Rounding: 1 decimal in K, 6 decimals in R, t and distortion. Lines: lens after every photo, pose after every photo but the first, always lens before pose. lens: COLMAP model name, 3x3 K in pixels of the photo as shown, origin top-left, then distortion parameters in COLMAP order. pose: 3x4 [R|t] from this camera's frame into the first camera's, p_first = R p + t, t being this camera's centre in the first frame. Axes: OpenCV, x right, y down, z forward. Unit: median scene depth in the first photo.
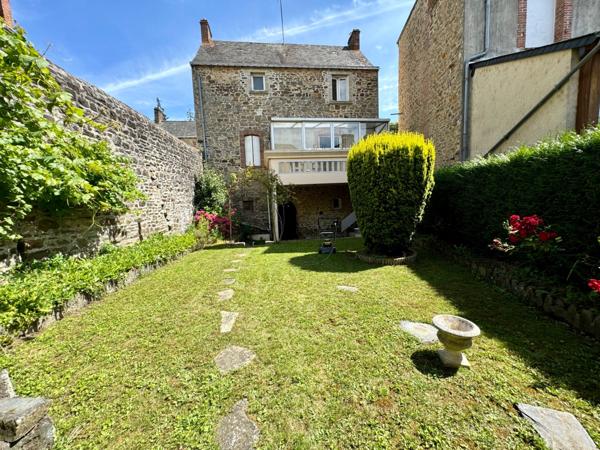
lens RADIAL K [[238.7, 0, 299.7], [0, 238.7, 225.5], [0, 0, 1]] dist [-0.006101, 0.000618]
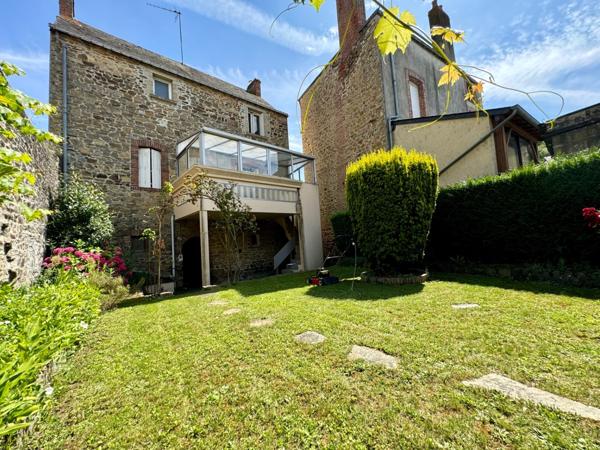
lens RADIAL K [[238.7, 0, 300.1], [0, 238.7, 225.8], [0, 0, 1]] dist [-0.006101, 0.000618]
pose [[0.835357, 0.024731, 0.549151, -0.219635], [0.085959, 0.980821, -0.174930, 0.029651], [-0.542945, 0.193333, 0.817210, 0.192918]]
